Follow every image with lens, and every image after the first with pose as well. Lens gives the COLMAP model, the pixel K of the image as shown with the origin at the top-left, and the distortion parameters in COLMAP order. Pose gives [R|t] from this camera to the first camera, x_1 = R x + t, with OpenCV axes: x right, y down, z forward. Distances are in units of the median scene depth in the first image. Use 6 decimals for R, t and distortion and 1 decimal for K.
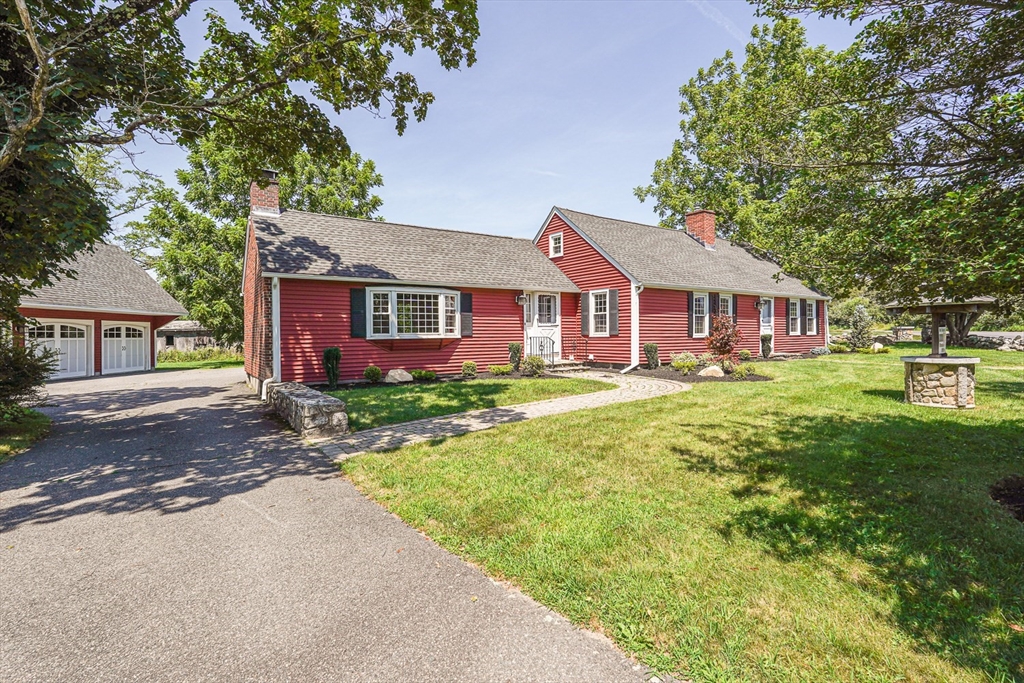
lens RADIAL K [[465.0, 0, 505.0], [0, 465.0, 335.9], [0, 0, 1]] dist [-0.008023, 0.002764]
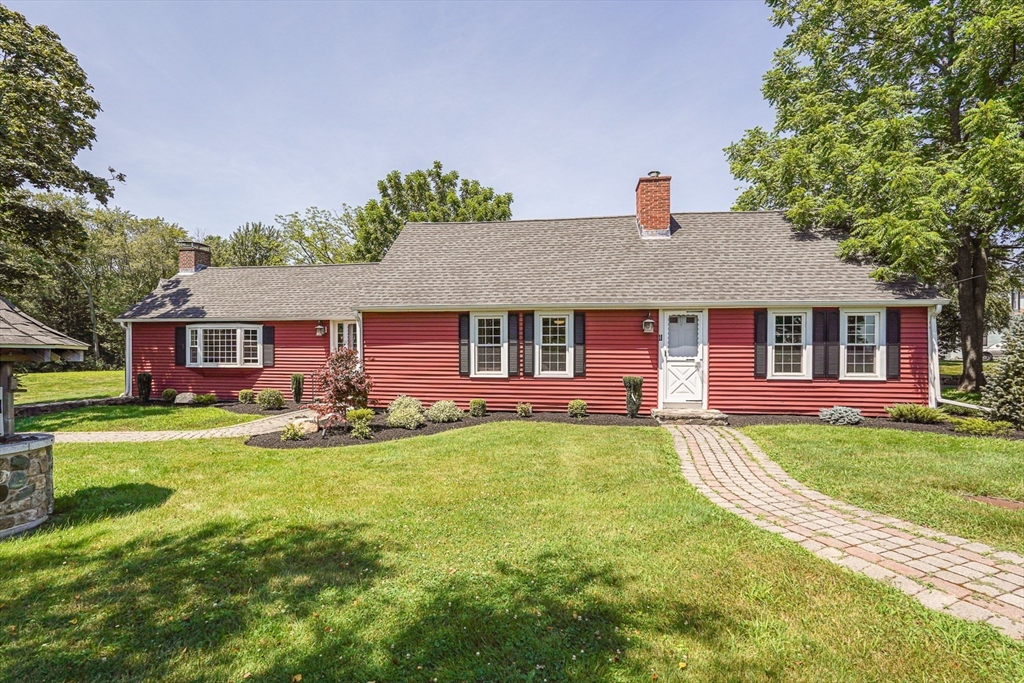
lens RADIAL K [[465.0, 0, 537.9], [0, 465.0, 355.1], [0, 0, 1]] dist [-0.008023, 0.002764]
pose [[0.748072, 0.014126, -0.663467, 0.972423], [-0.014053, 0.999886, 0.005443, -0.035257], [0.663468, 0.005252, 0.748186, 0.545637]]
